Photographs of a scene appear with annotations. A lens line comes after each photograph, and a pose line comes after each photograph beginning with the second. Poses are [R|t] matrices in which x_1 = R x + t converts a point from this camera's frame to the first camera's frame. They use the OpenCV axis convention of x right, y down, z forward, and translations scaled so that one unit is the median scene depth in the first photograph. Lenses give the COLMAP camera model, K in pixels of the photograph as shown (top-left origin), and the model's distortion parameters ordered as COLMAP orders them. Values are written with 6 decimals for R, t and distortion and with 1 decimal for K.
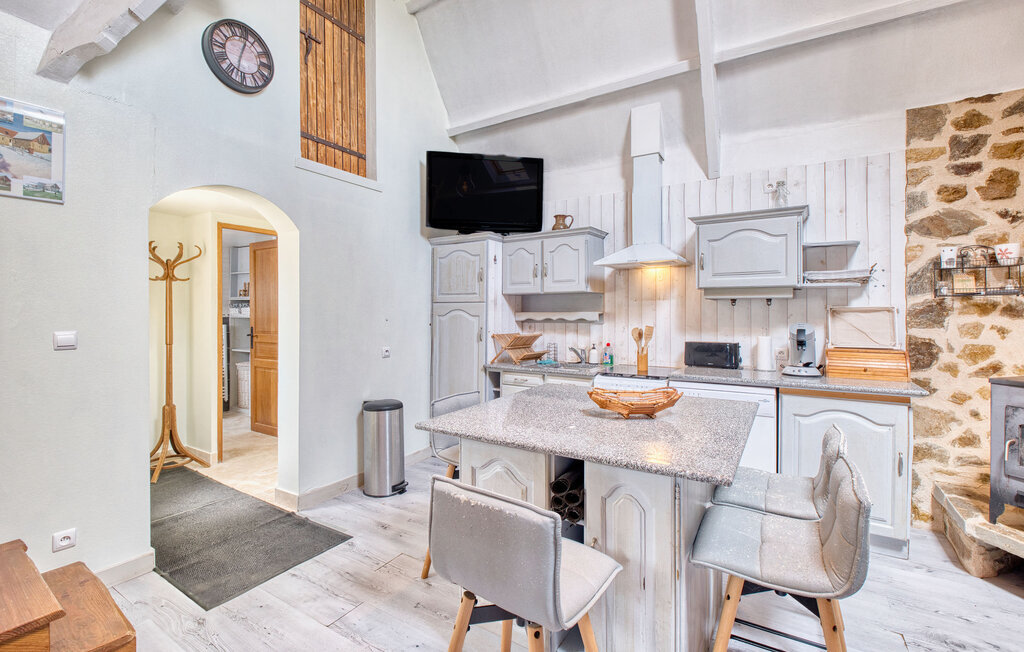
lens RADIAL K [[456.7, 0, 488.1], [0, 456.7, 300.2], [0, 0, 1]] dist [-0.013572, 0.000251]
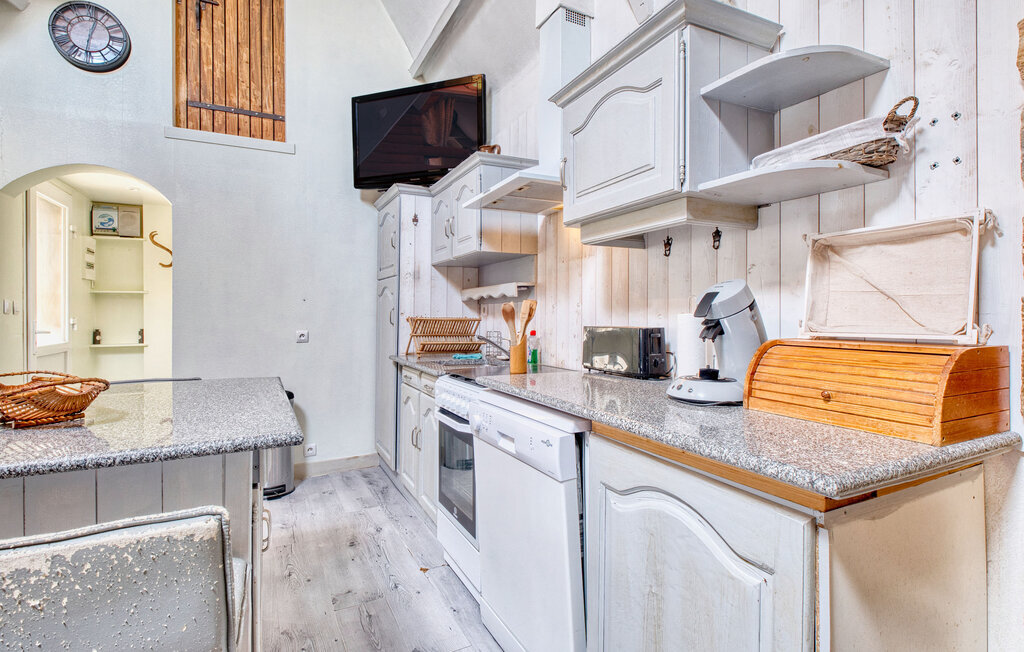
lens RADIAL K [[497.1, 0, 481.7], [0, 497.1, 296.0], [0, 0, 1]] dist [0.016197, -0.008501]
pose [[0.853206, -0.018251, -0.521254, 0.682083], [0.014769, 0.999832, -0.010833, 0.062840], [0.521365, 0.001544, 0.853333, 0.436418]]
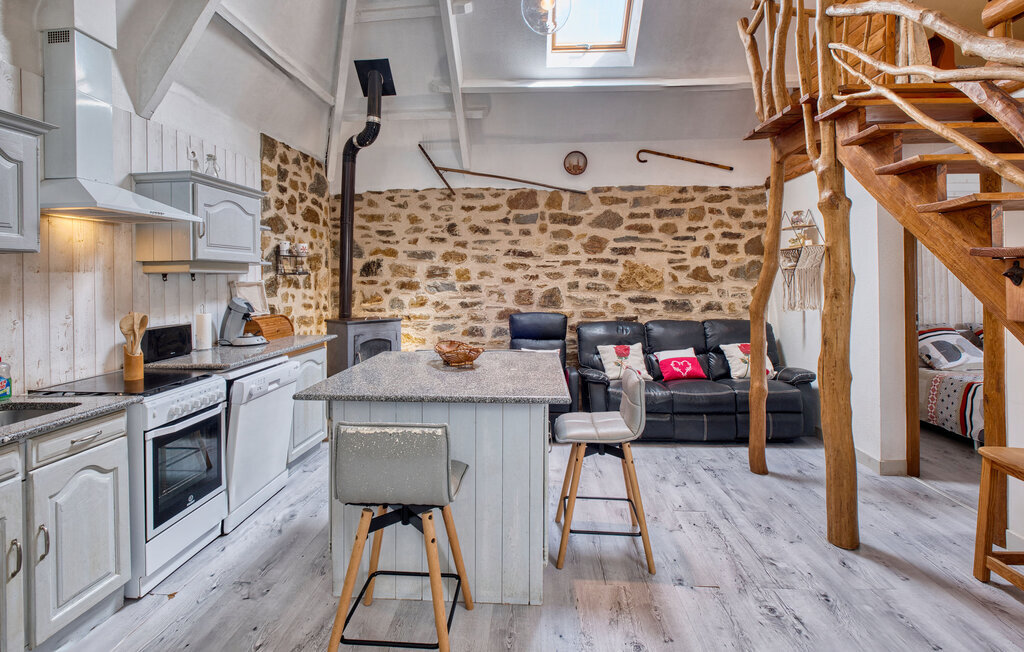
lens RADIAL K [[477.0, 0, 491.9], [0, 477.0, 279.9], [0, 0, 1]] dist [-0.012308, -0.004315]
pose [[-0.471379, 0.003104, 0.881925, -0.537826], [-0.010743, 0.999899, -0.009261, 0.012723], [-0.881865, -0.013840, -0.471299, 0.921608]]
